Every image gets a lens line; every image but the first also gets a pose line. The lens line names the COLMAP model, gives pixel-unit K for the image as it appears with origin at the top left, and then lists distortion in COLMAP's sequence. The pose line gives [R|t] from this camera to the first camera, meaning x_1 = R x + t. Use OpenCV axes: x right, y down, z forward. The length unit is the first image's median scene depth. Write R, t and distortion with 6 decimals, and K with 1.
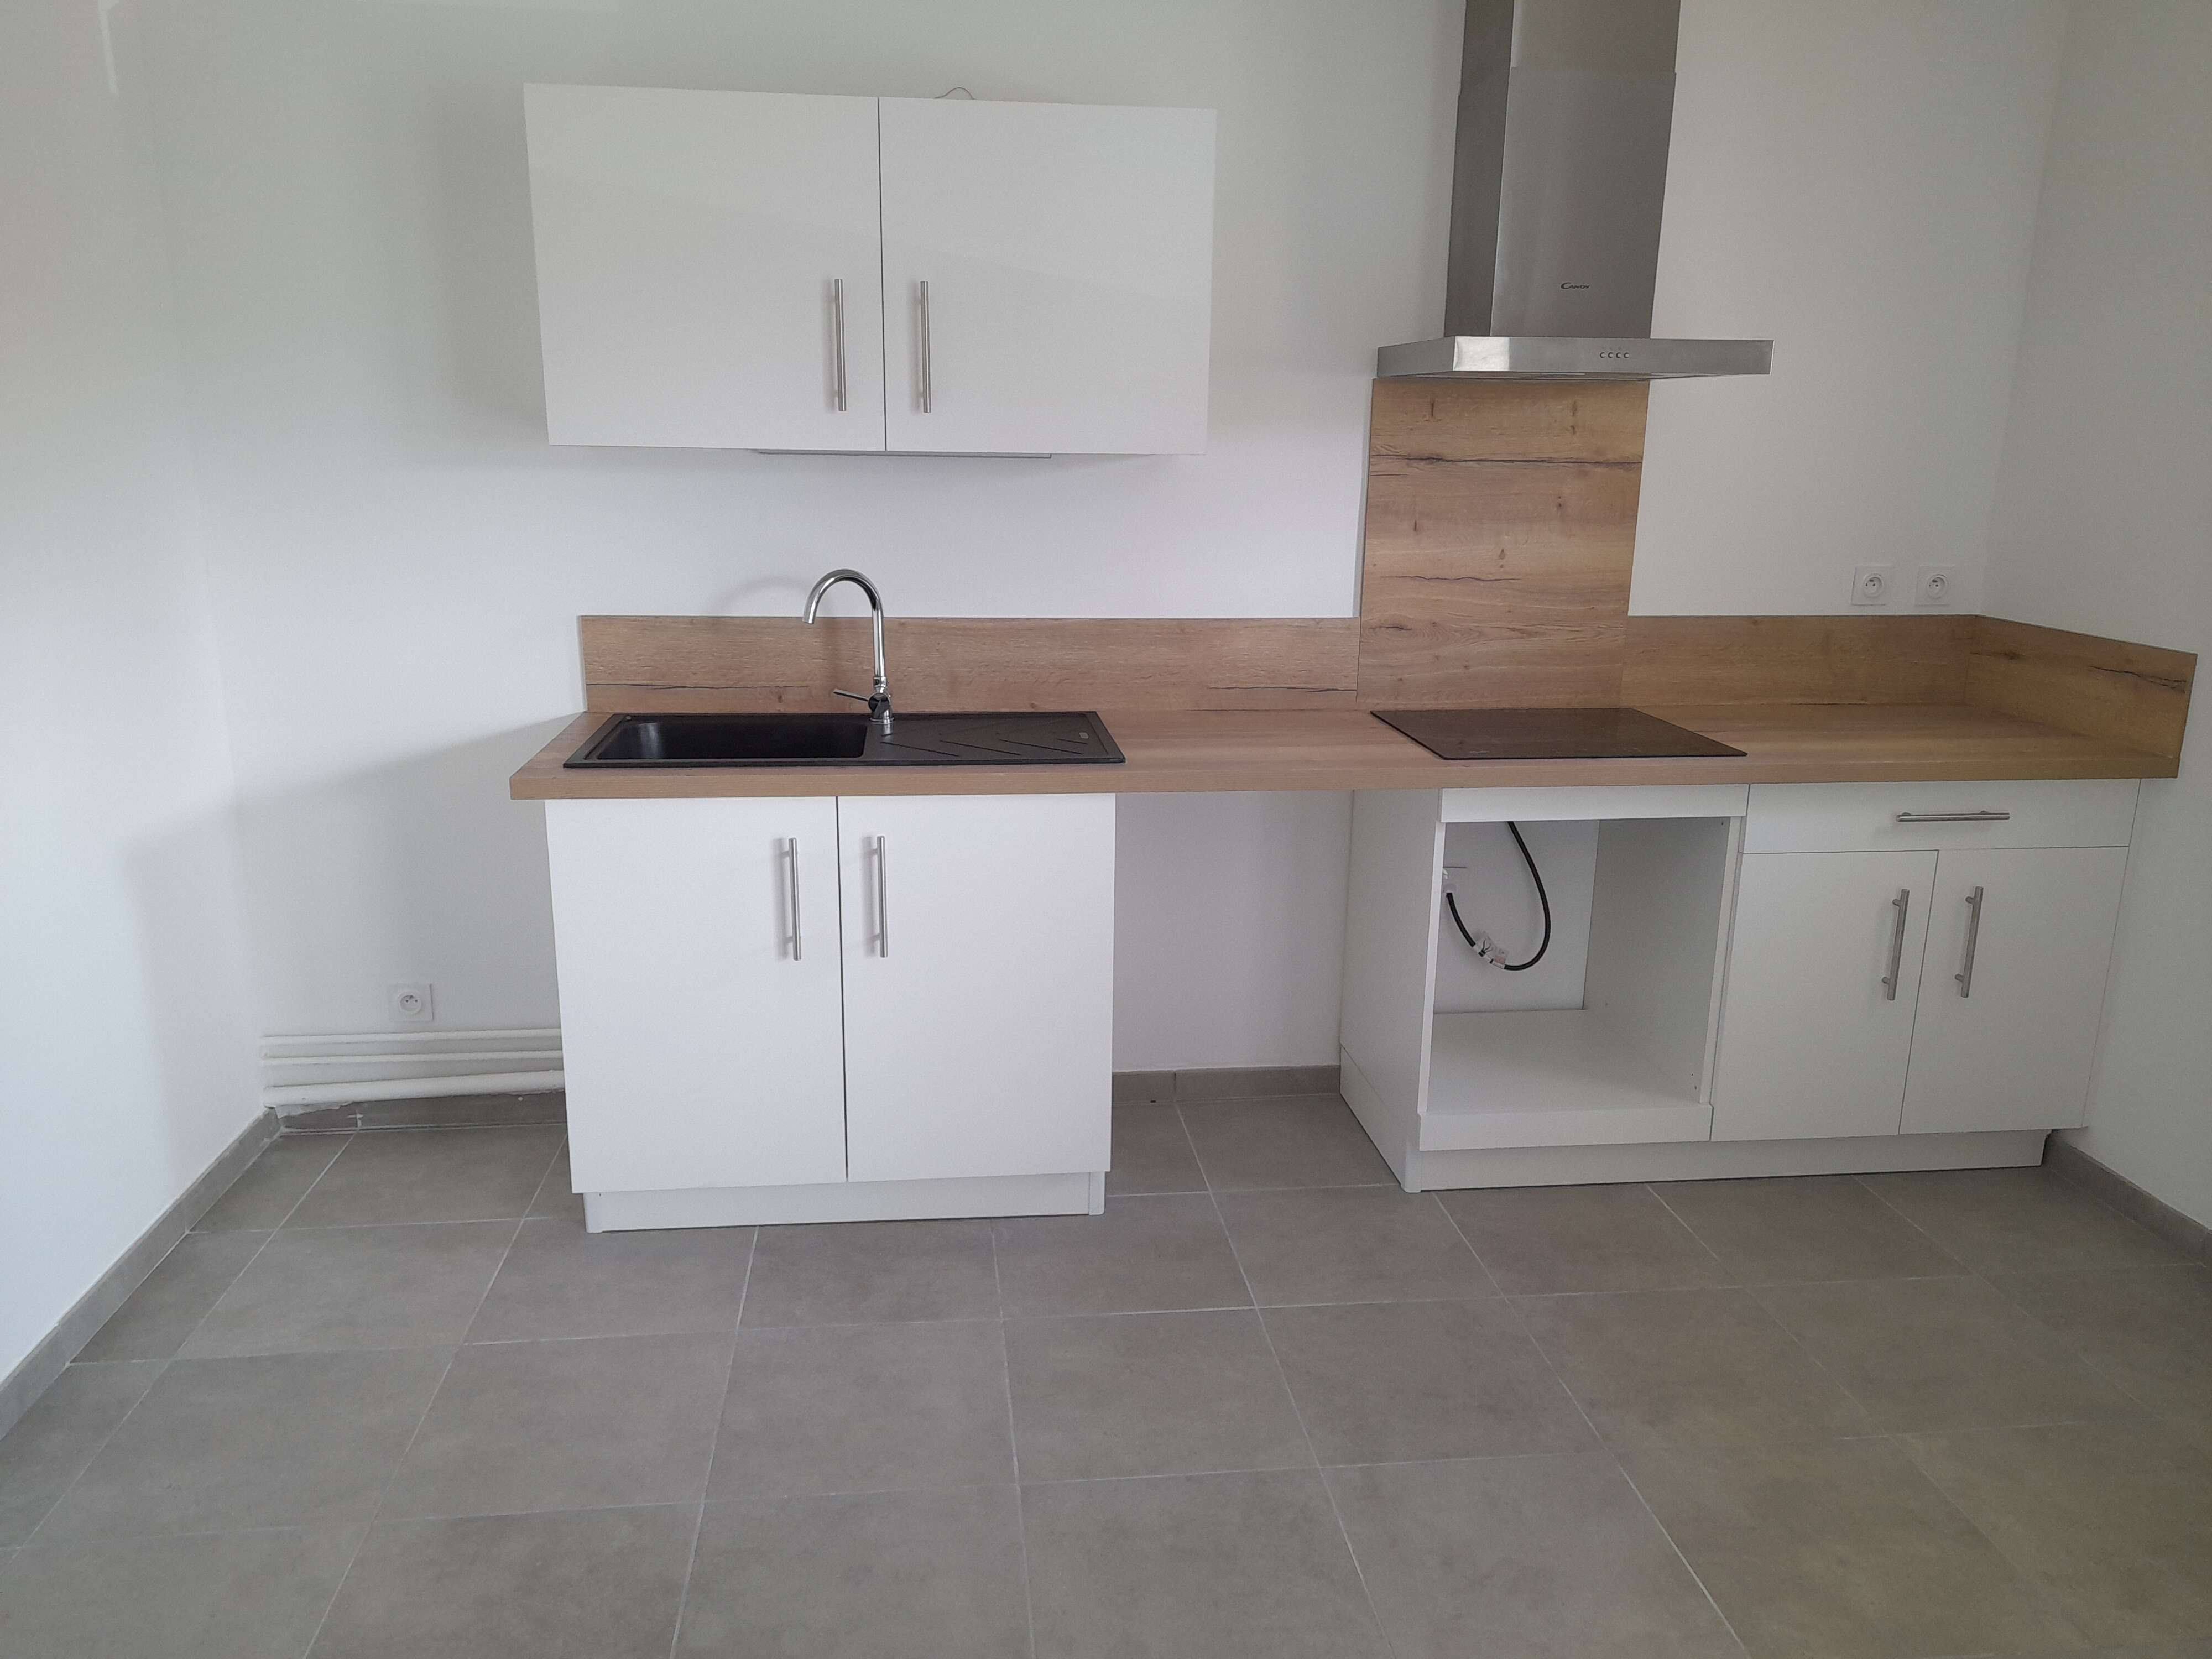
lens RADIAL K [[1629.3, 0, 1091.9], [0, 1629.3, 837.3], [0, 0, 1]] dist [0.033807, -0.045269]
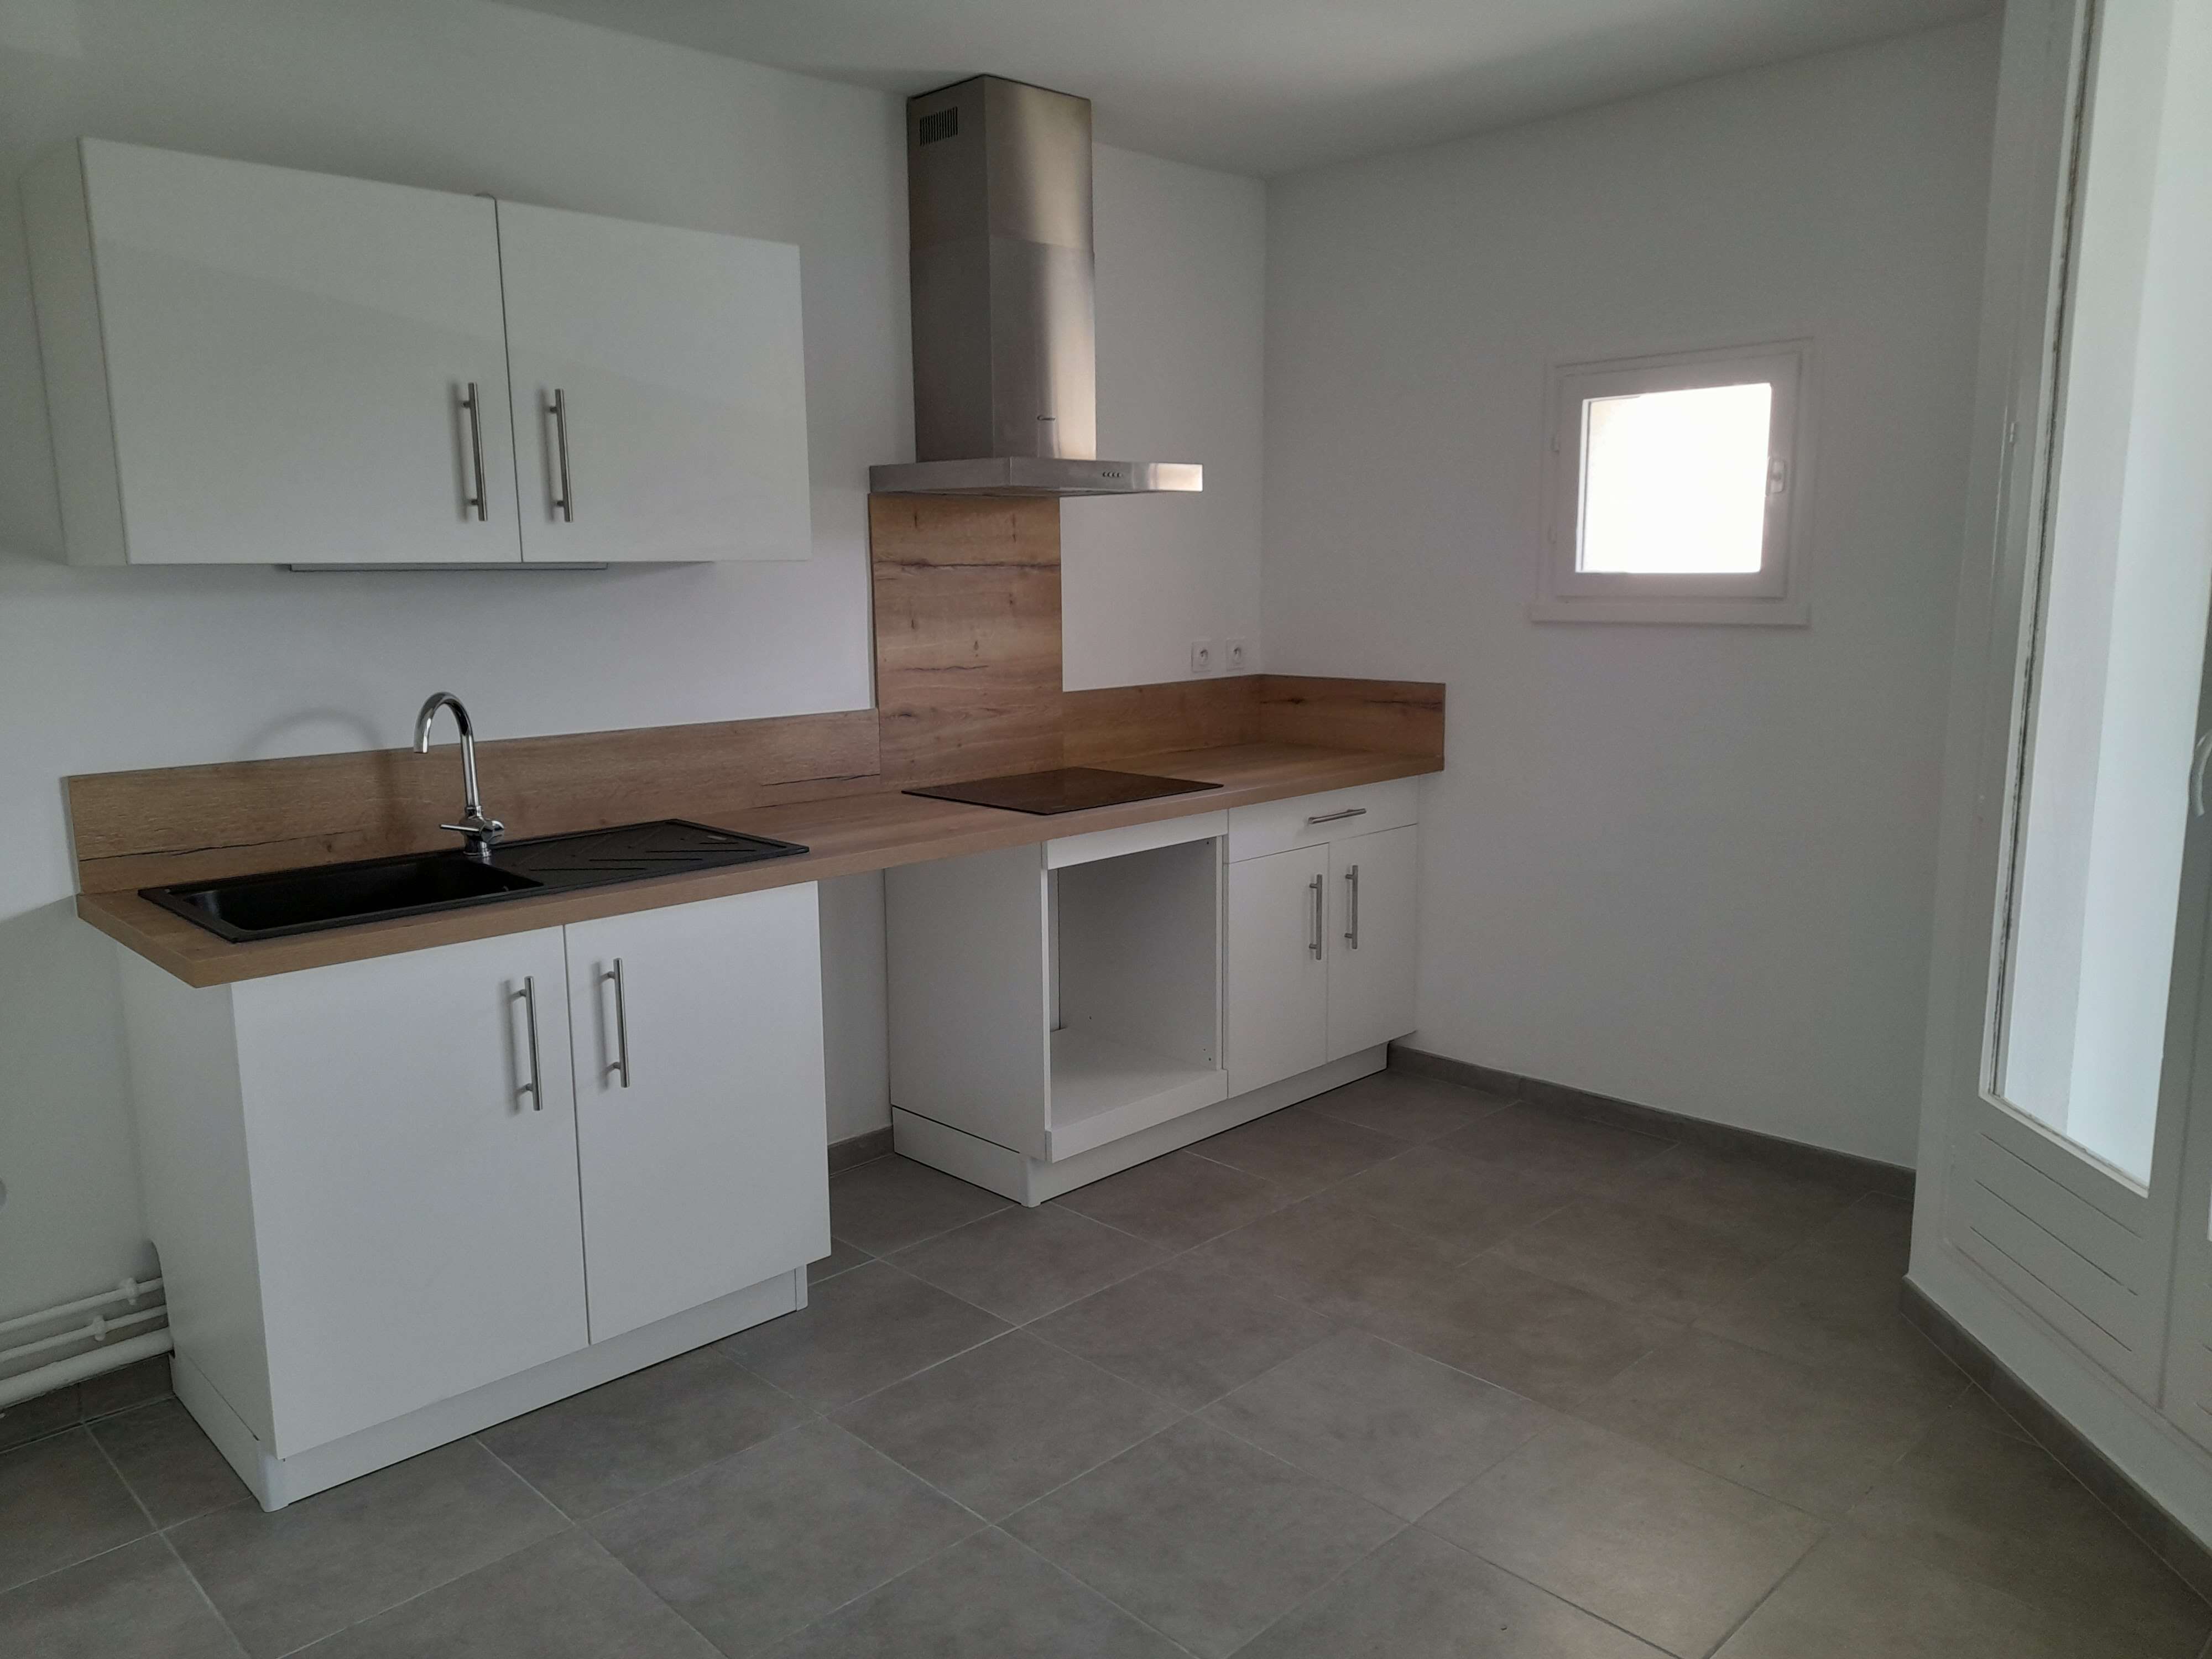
lens RADIAL K [[1629.3, 0, 1100.9], [0, 1629.3, 833.2], [0, 0, 1]] dist [0.033807, -0.045269]
pose [[0.777426, -0.122399, 0.616950, -0.423727], [0.171973, 0.984871, -0.021313, -0.003082], [-0.605007, 0.122668, 0.786714, 0.061221]]
